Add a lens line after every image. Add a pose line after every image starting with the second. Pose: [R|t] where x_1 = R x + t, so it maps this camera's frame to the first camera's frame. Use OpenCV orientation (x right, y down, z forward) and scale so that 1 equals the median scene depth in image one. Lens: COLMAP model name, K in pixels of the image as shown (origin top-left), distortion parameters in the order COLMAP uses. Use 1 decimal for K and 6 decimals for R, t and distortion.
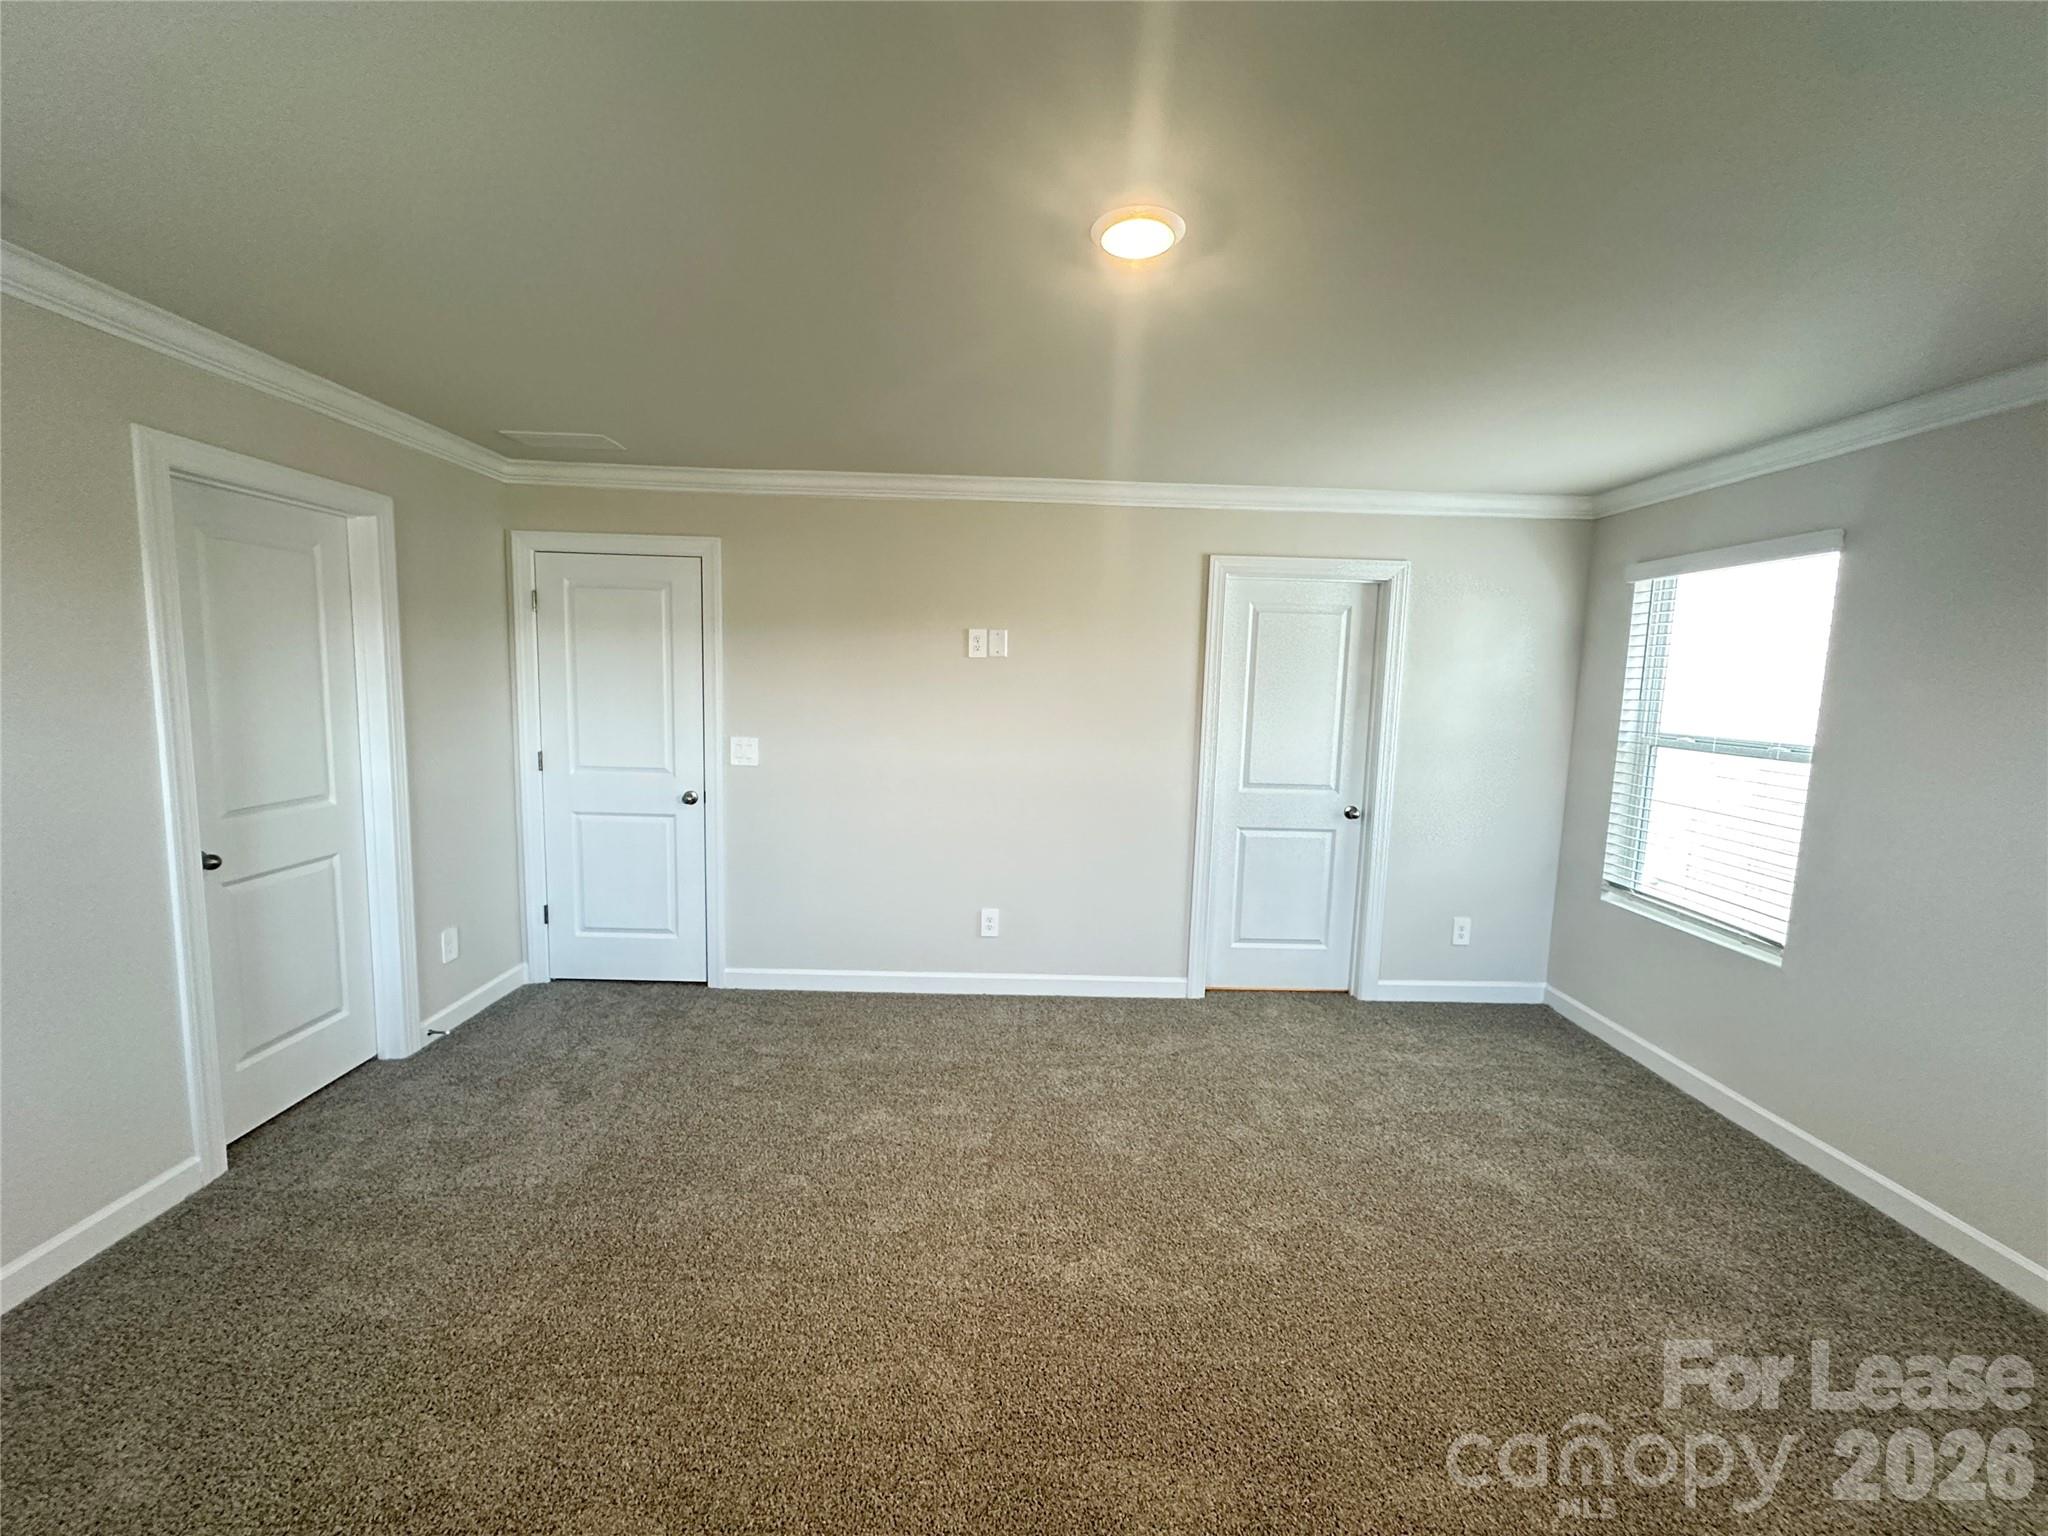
lens RADIAL K [[813.7, 0, 1025.1], [0, 813.7, 761.5], [0, 0, 1]] dist [-0.003088, 0.000601]
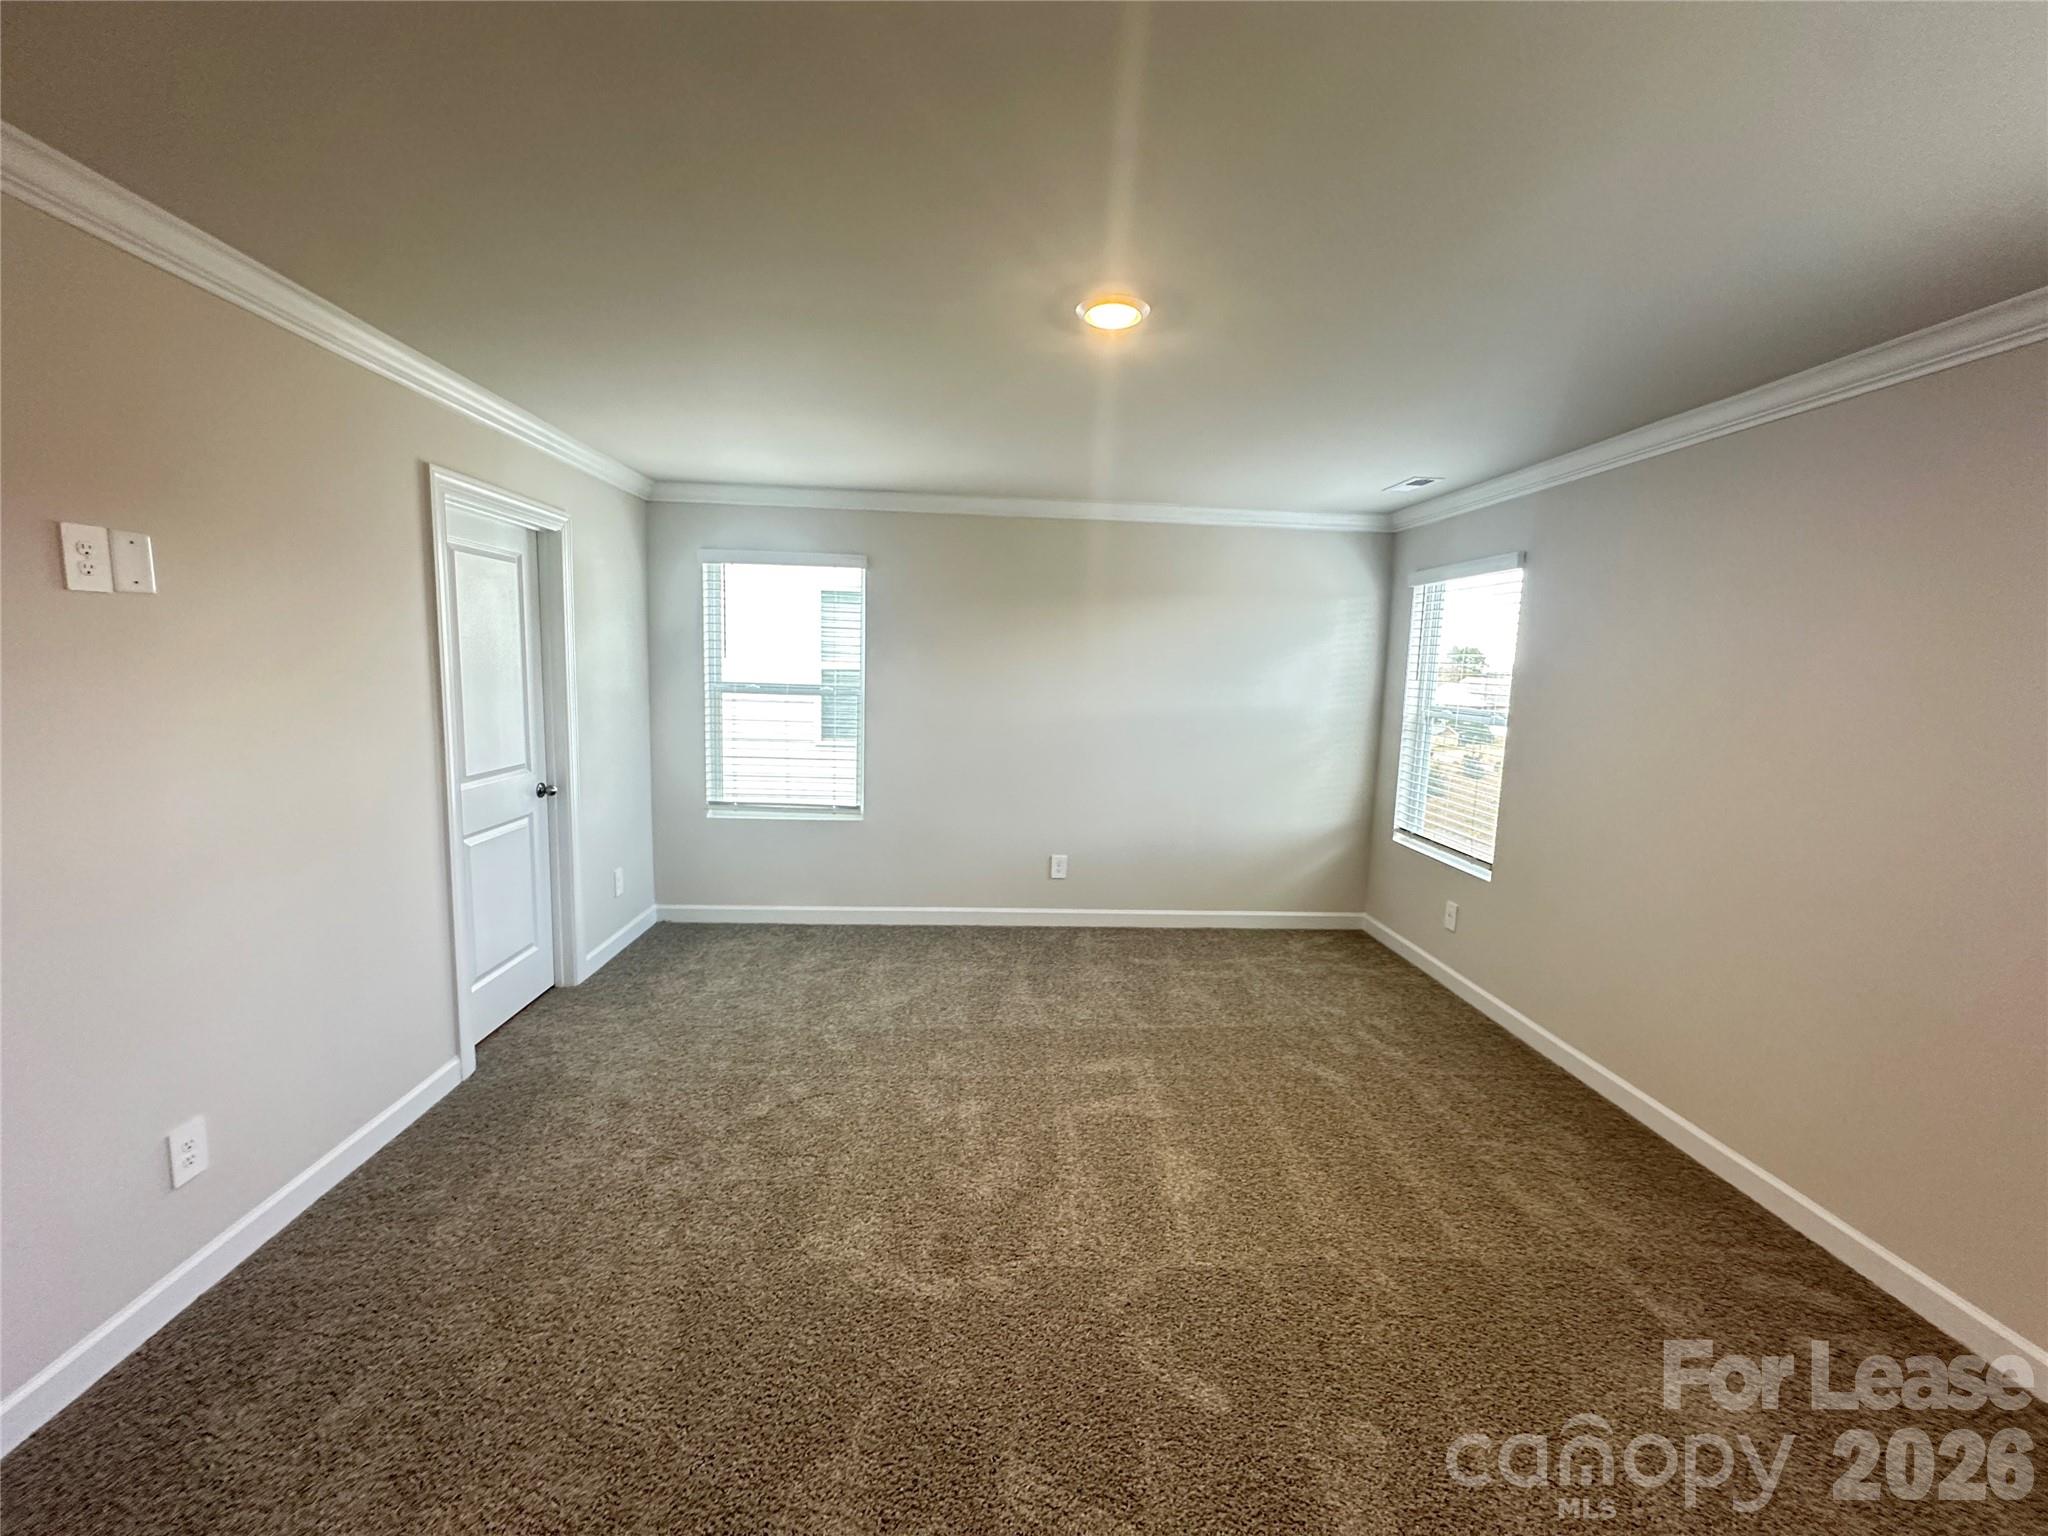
lens RADIAL K [[813.7, 0, 1025.1], [0, 813.7, 761.5], [0, 0, 1]] dist [-0.003088, 0.000601]
pose [[-0.036613, -0.149272, 0.988118, -0.530278], [0.072519, 0.985777, 0.151605, -0.069546], [-0.996695, 0.077208, -0.025268, 0.531544]]
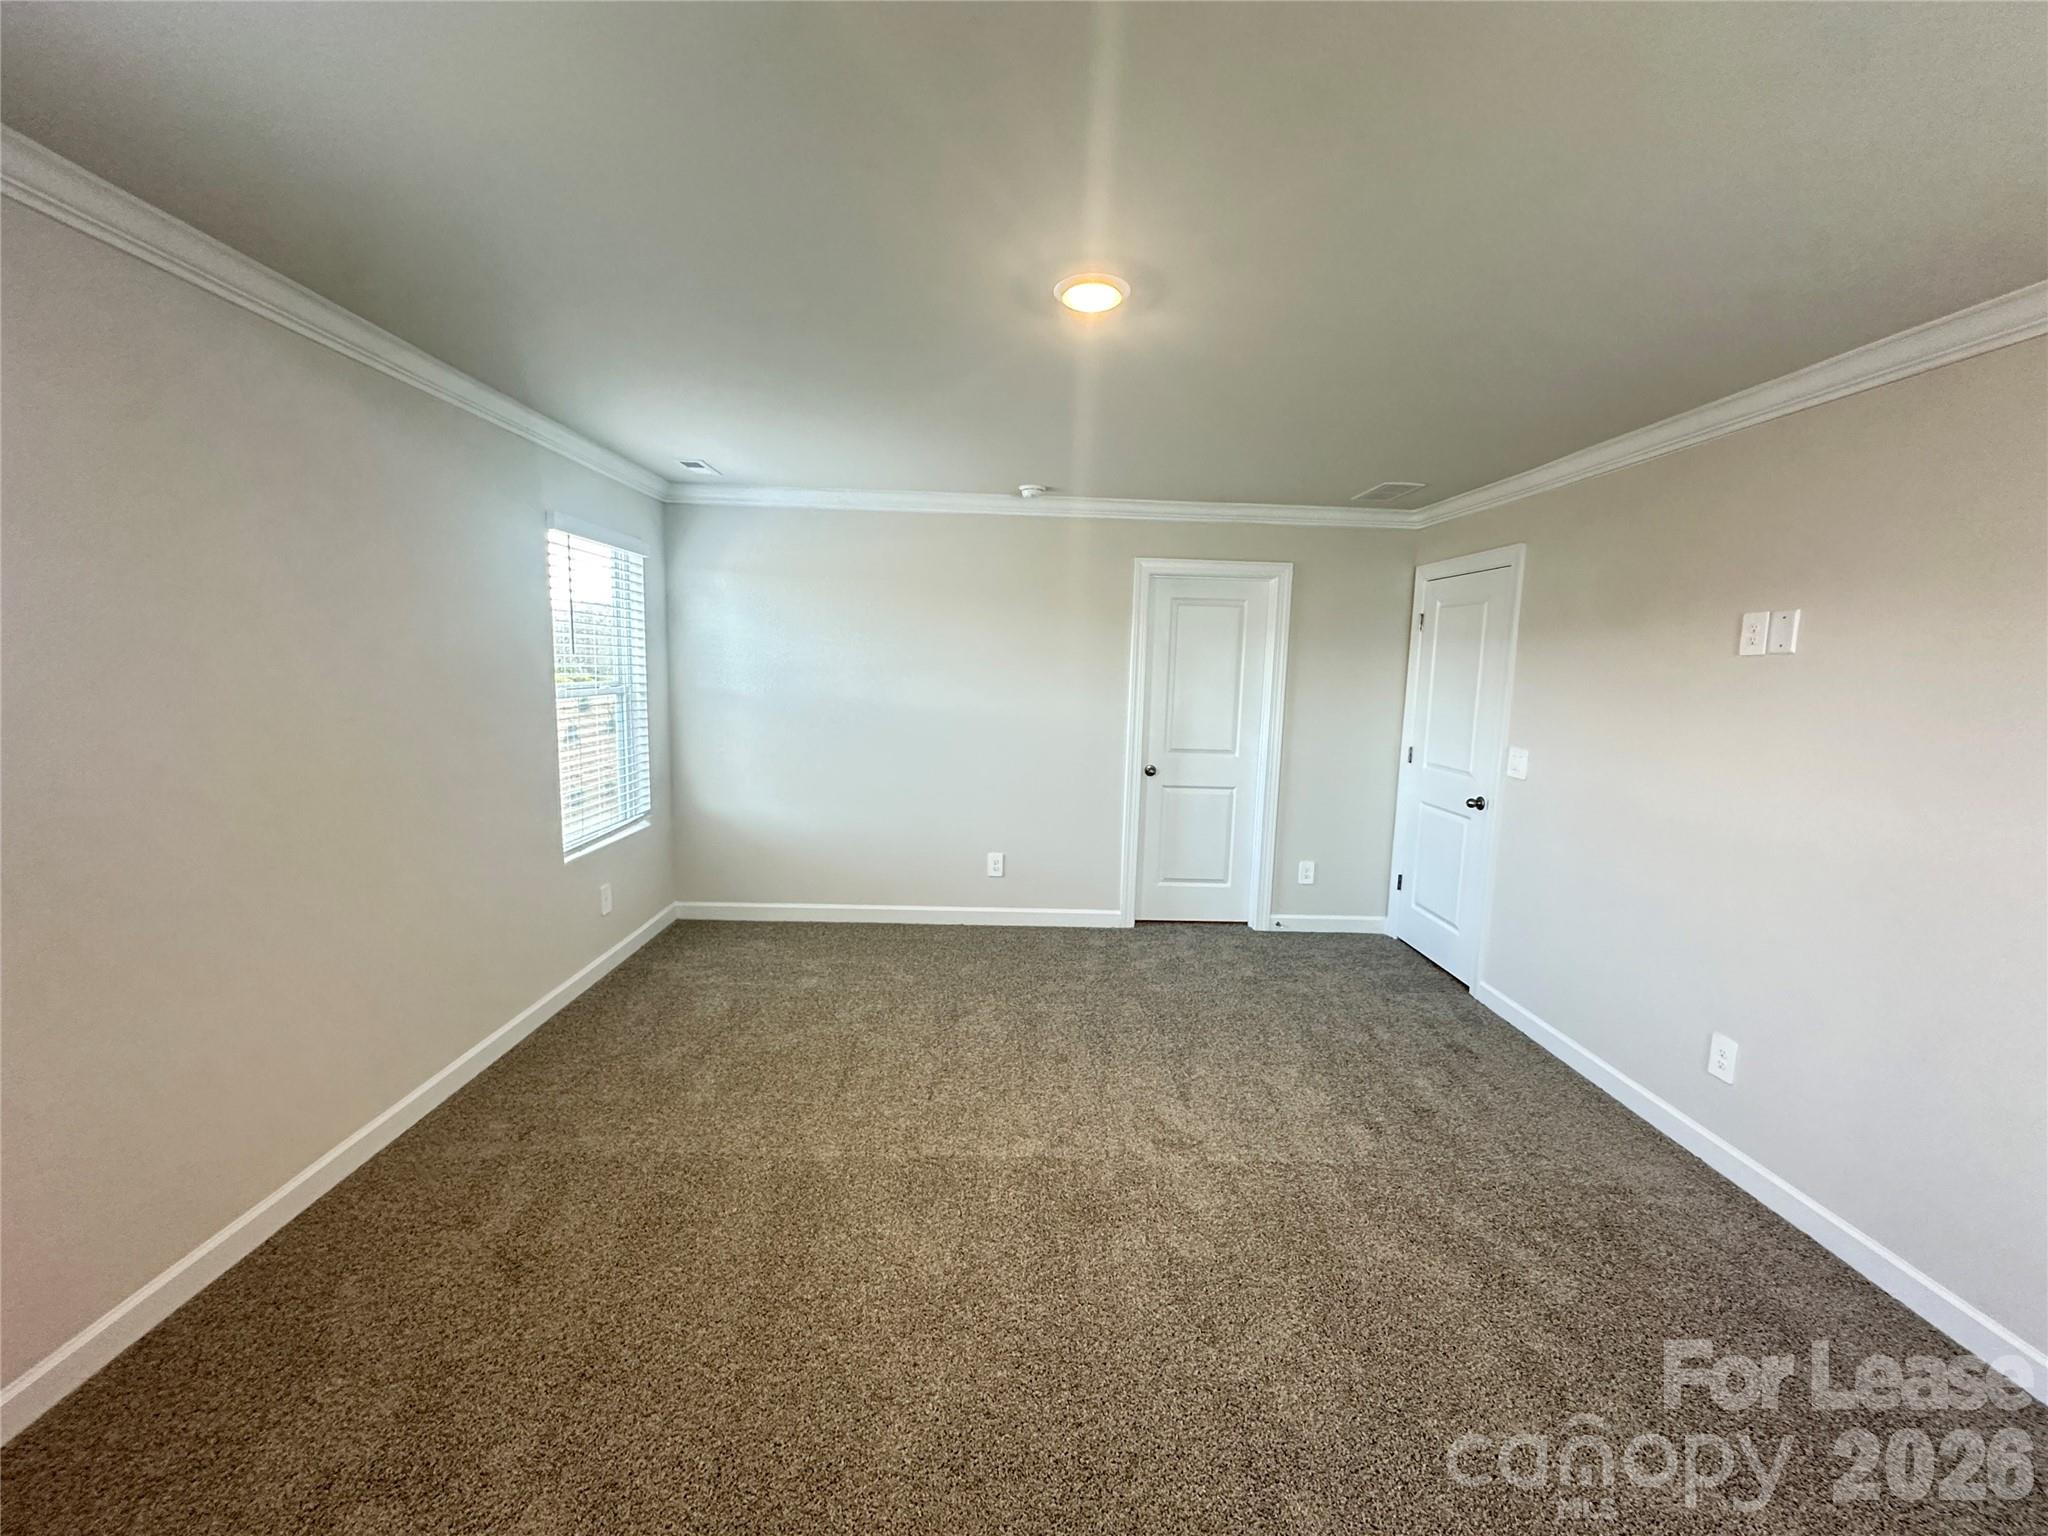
lens RADIAL K [[813.7, 0, 1025.1], [0, 813.7, 761.5], [0, 0, 1]] dist [-0.003088, 0.000601]
pose [[0.010713, 0.092365, -0.995668, 0.615017], [-0.133342, 0.986964, 0.090123, -0.023749], [0.991012, 0.131799, 0.022889, 0.418935]]
